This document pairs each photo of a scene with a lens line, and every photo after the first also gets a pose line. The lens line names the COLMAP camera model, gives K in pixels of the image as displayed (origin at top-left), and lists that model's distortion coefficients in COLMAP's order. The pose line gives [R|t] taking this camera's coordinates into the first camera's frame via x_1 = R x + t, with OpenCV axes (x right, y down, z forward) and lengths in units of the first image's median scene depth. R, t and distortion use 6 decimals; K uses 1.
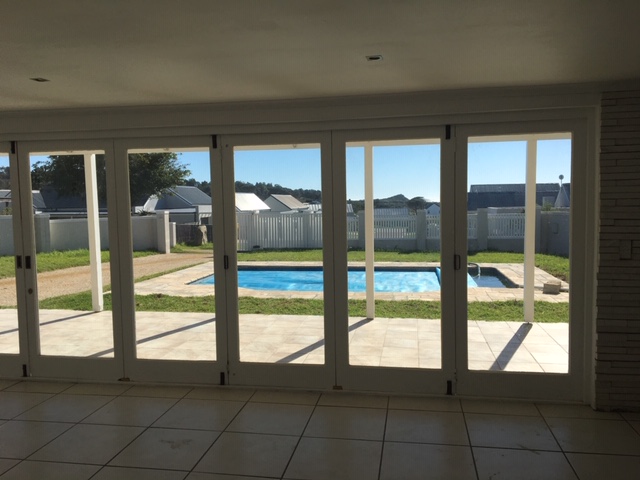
lens RADIAL K [[535.8, 0, 320.0], [0, 535.8, 240.0], [0, 0, 1]] dist [0.083416, -0.124104]
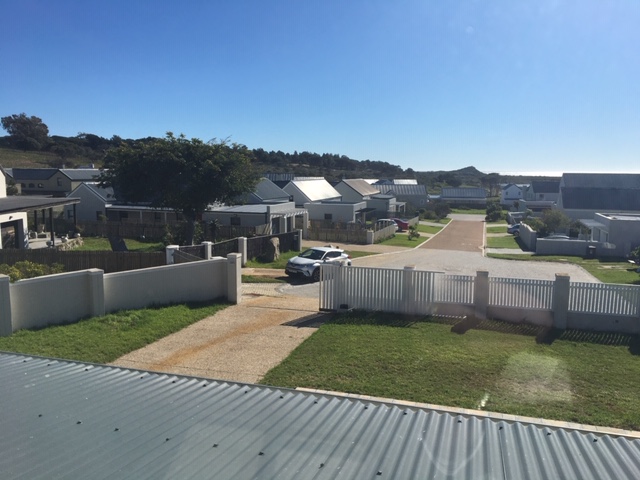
lens RADIAL K [[535.8, 0, 320.0], [0, 535.8, 240.0], [0, 0, 1]] dist [0.083416, -0.124104]
pose [[0.992379, 0.036584, -0.117667, -0.027909], [-0.029957, 0.997890, 0.057600, -0.059782], [0.119526, -0.053636, 0.991381, 0.085547]]
